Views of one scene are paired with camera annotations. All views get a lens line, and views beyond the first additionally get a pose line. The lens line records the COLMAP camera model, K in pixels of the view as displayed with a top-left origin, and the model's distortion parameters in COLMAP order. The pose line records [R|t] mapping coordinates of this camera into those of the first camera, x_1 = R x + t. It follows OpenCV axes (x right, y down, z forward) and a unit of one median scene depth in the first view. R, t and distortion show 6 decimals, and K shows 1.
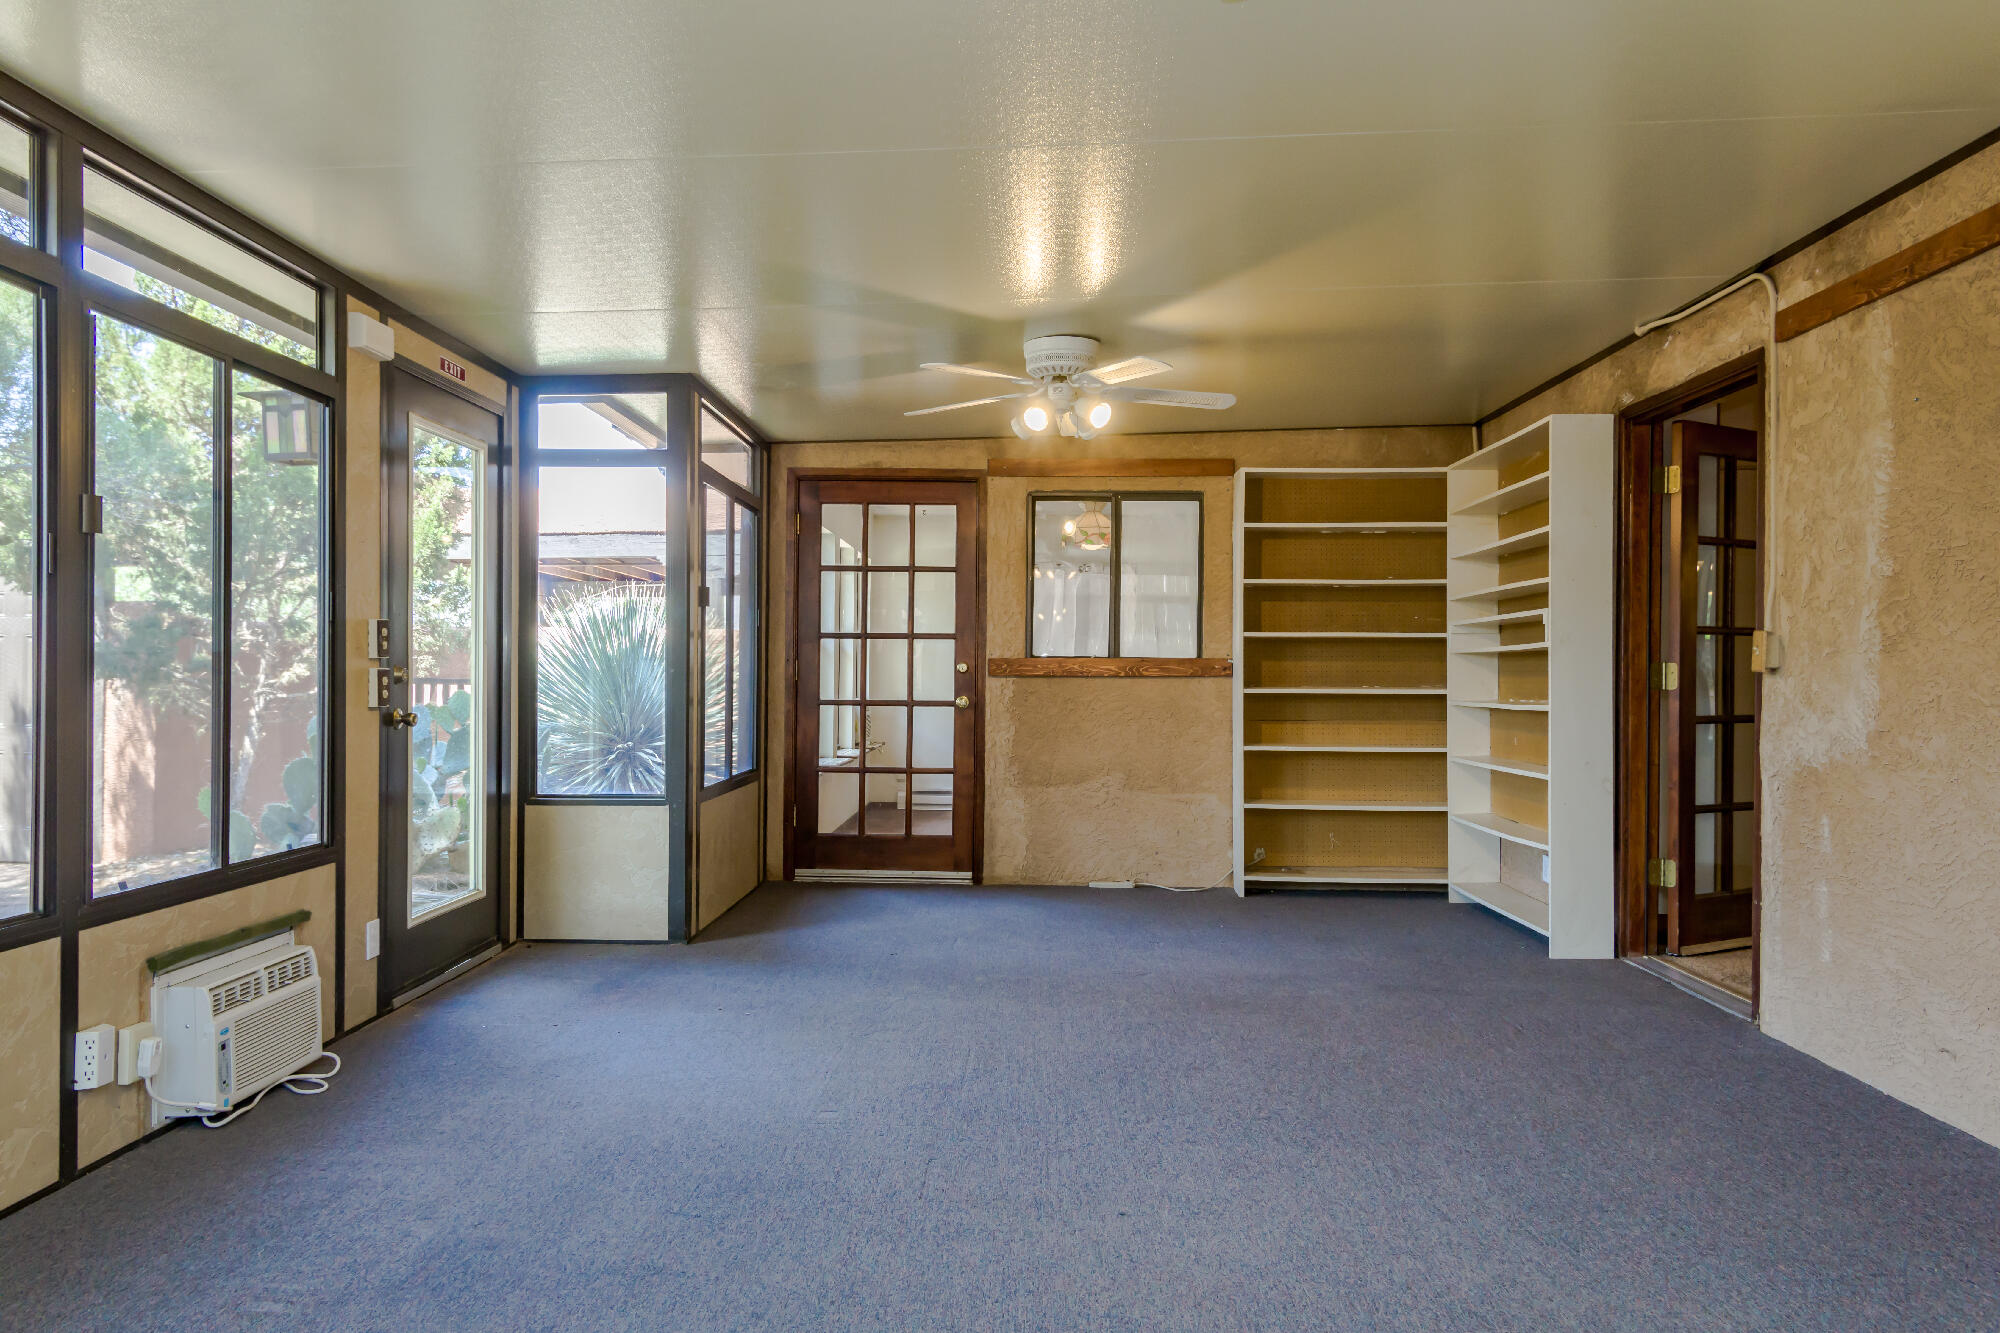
lens RADIAL K [[1338.6, 0, 992.3], [0, 1338.6, 672.1], [0, 0, 1]] dist [0.040819, -0.019108]
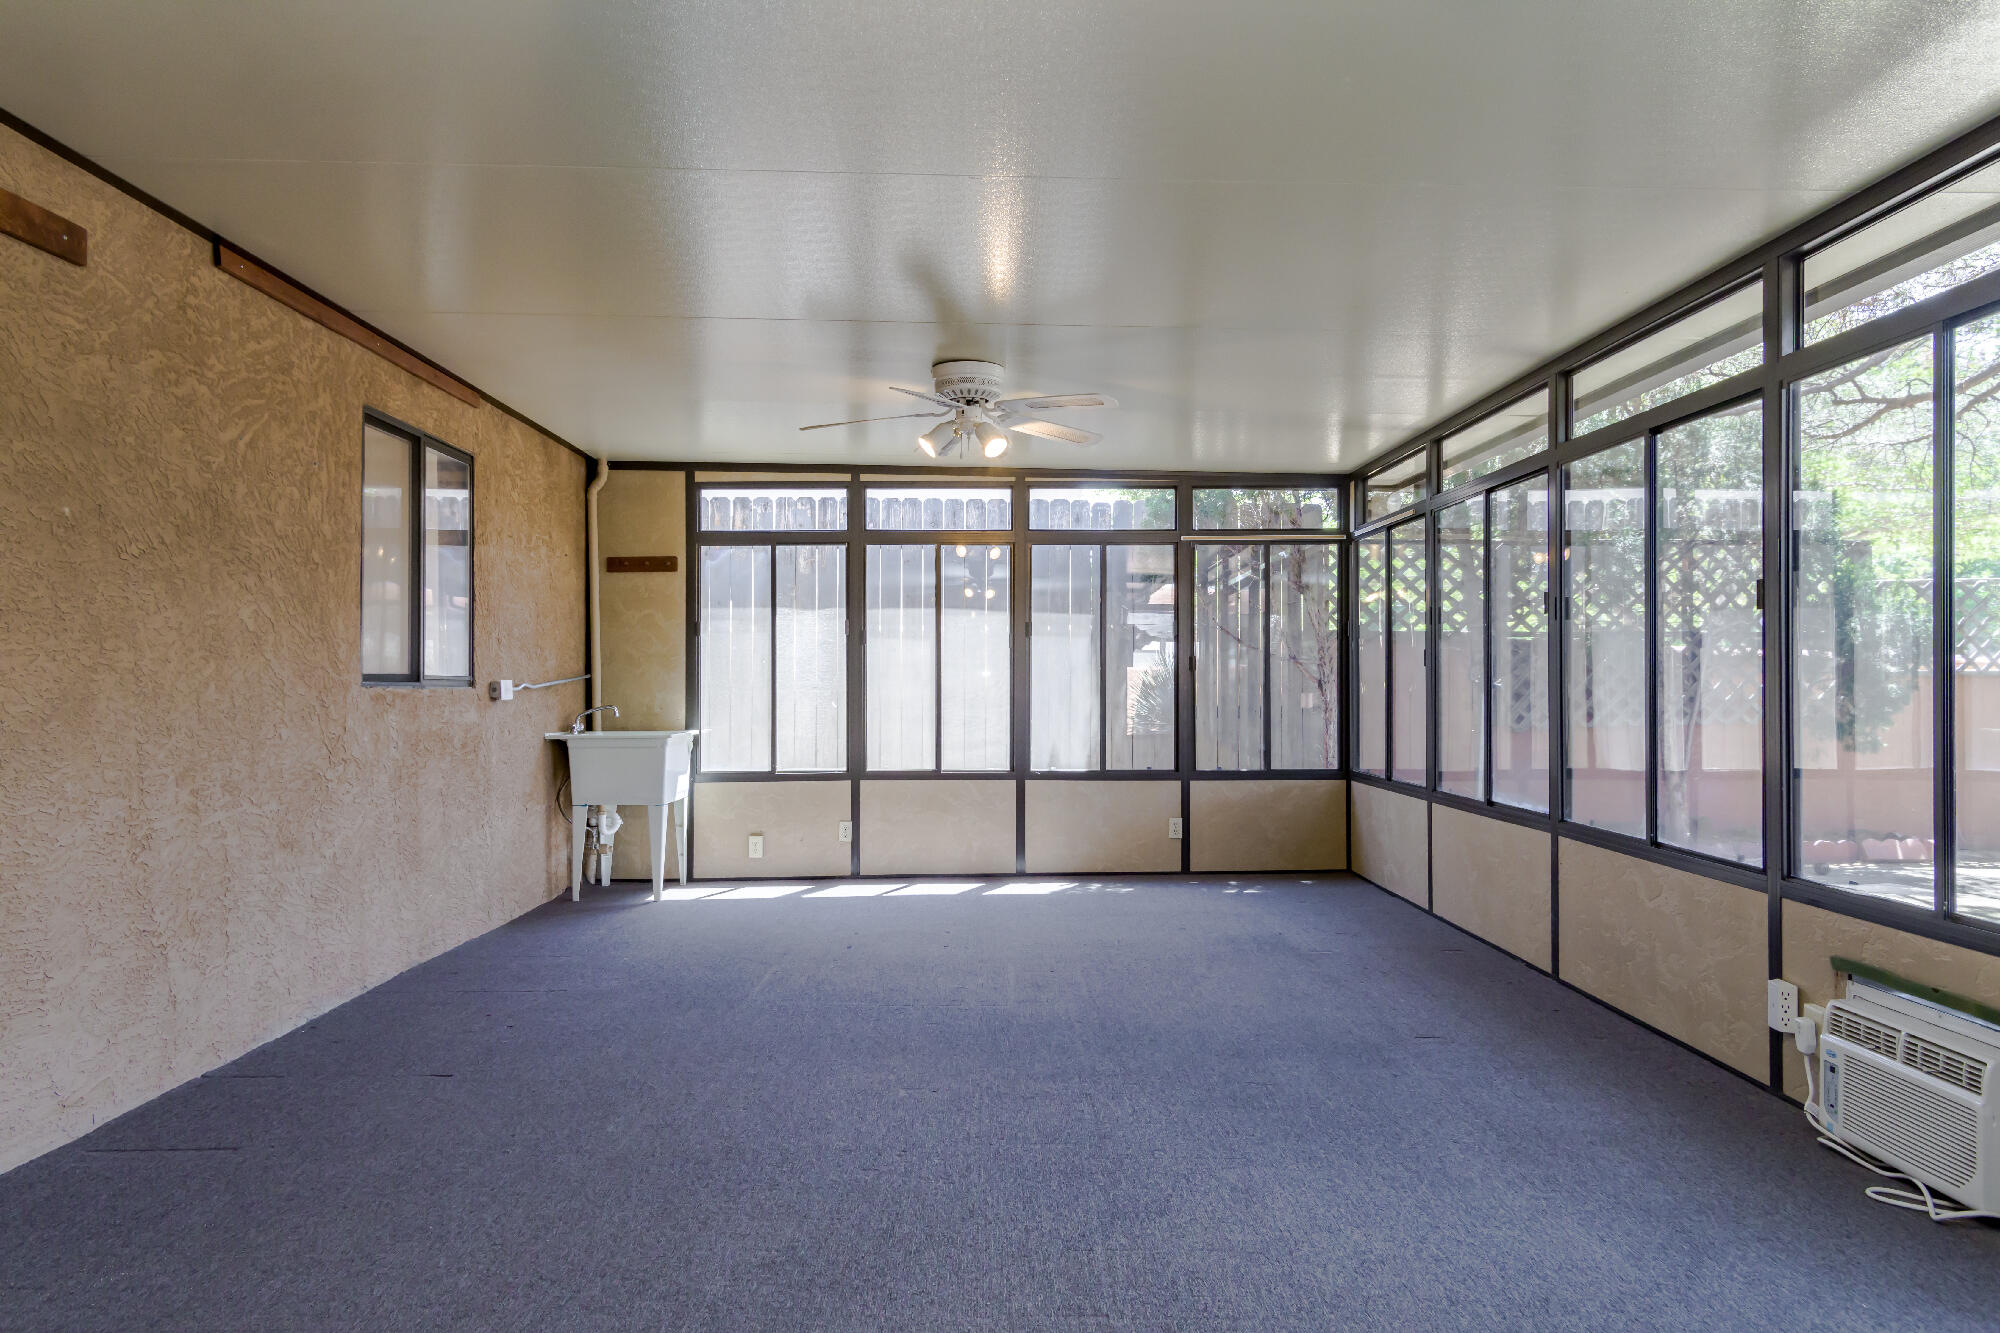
lens RADIAL K [[1253.3, 0, 1009.8], [0, 1253.3, 666.1], [0, 0, 1]] dist [0.041836, -0.000990]
pose [[-0.998650, -0.004426, -0.051759, 0.047487], [-0.003698, 0.999893, -0.014154, 0.000623], [0.051817, -0.013944, -0.998559, 1.206258]]
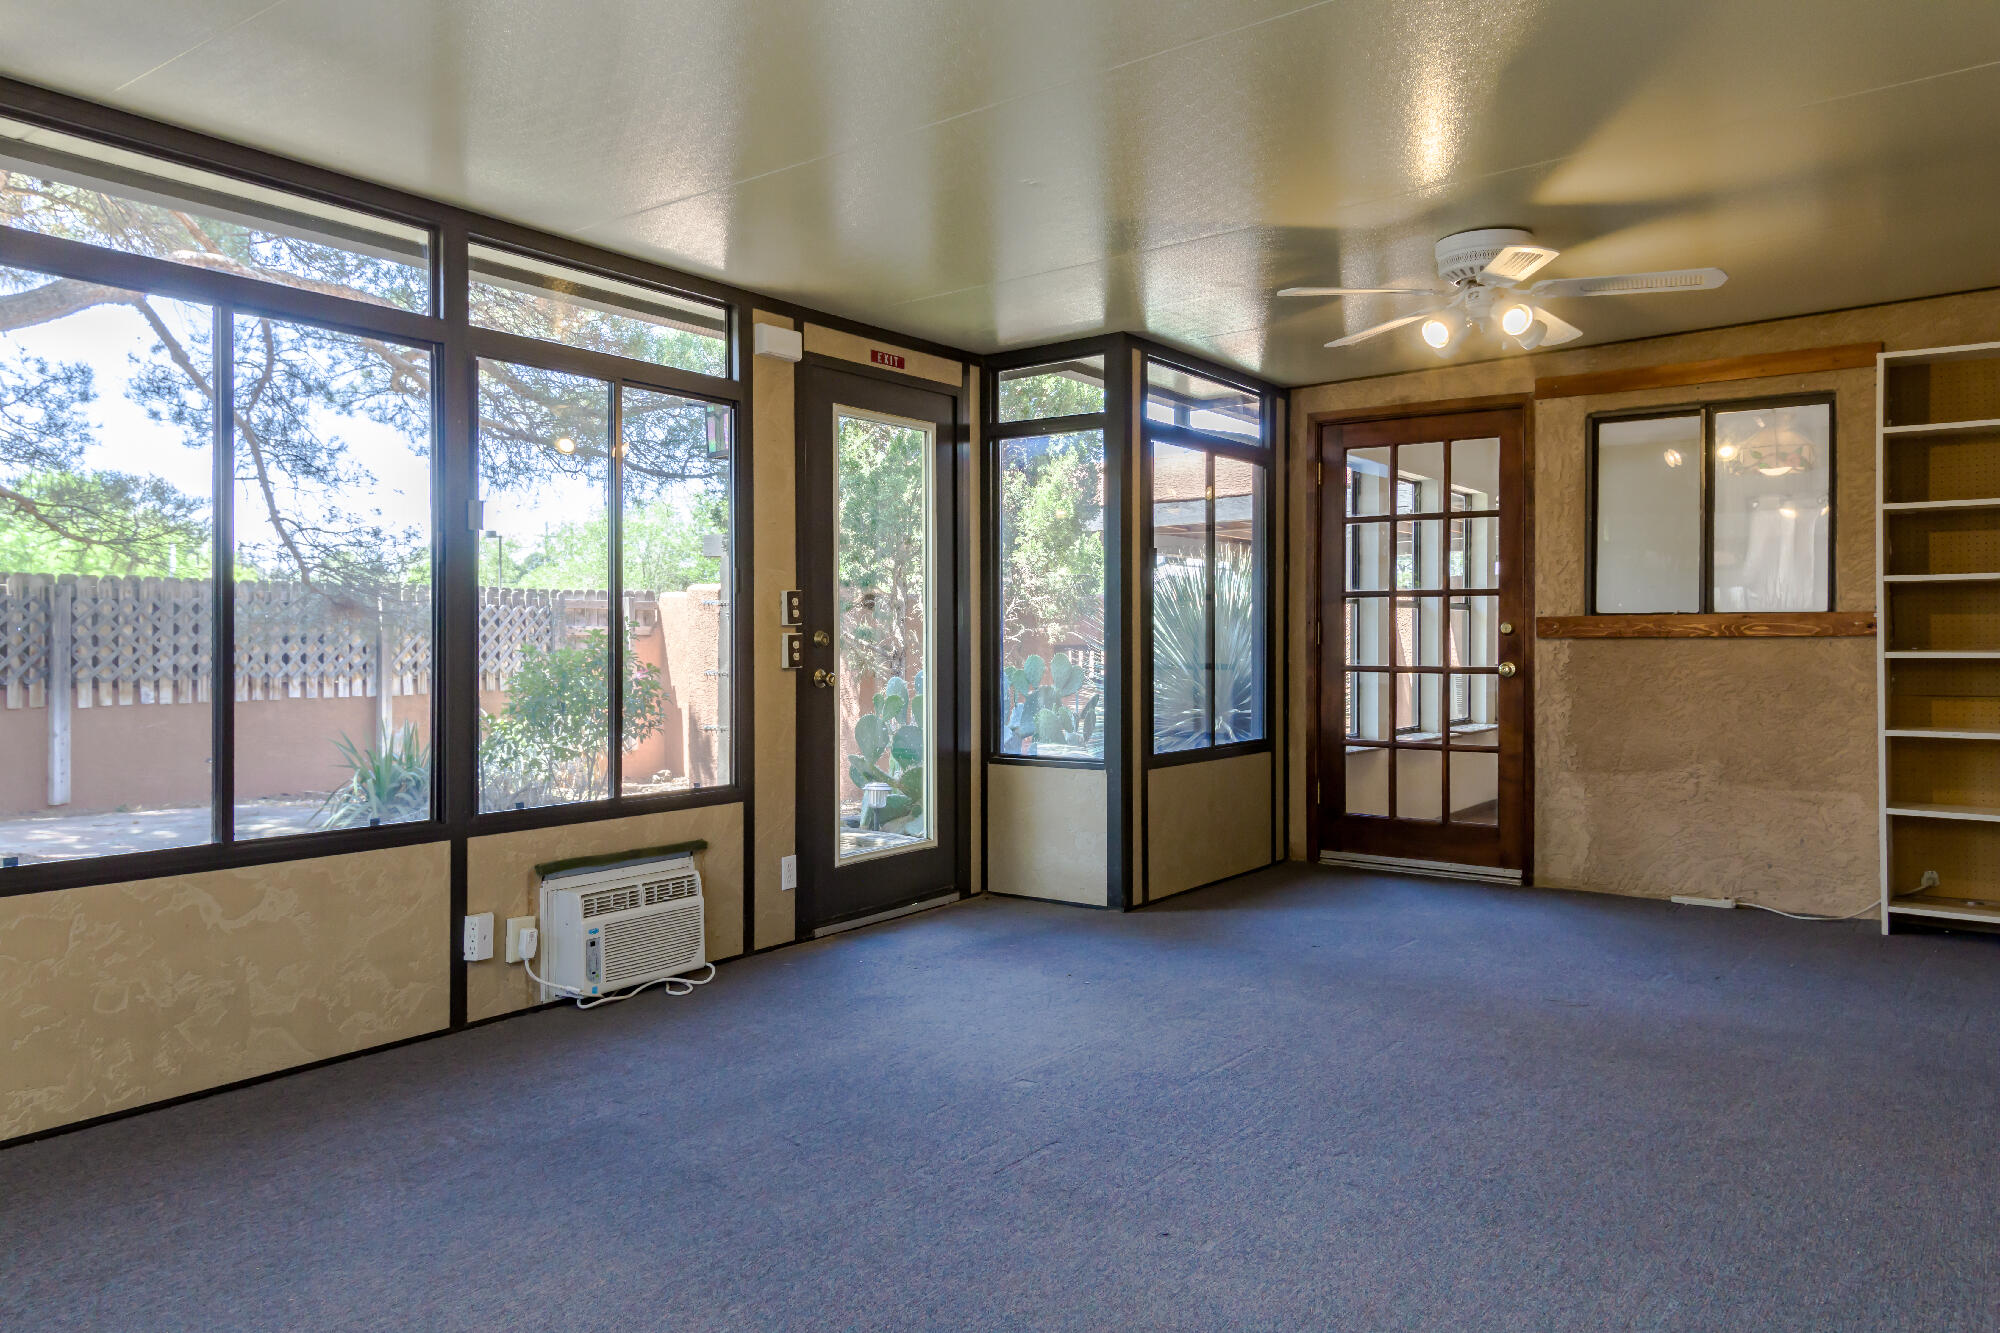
lens RADIAL K [[1432.4, 0, 978.0], [0, 1432.4, 636.7], [0, 0, 1]] dist [0.065296, -0.034649]
pose [[0.831734, -0.008712, -0.555105, 0.284257], [0.007280, 0.999962, -0.004785, 0.005296], [0.555126, -0.000062, 0.831766, 0.070834]]
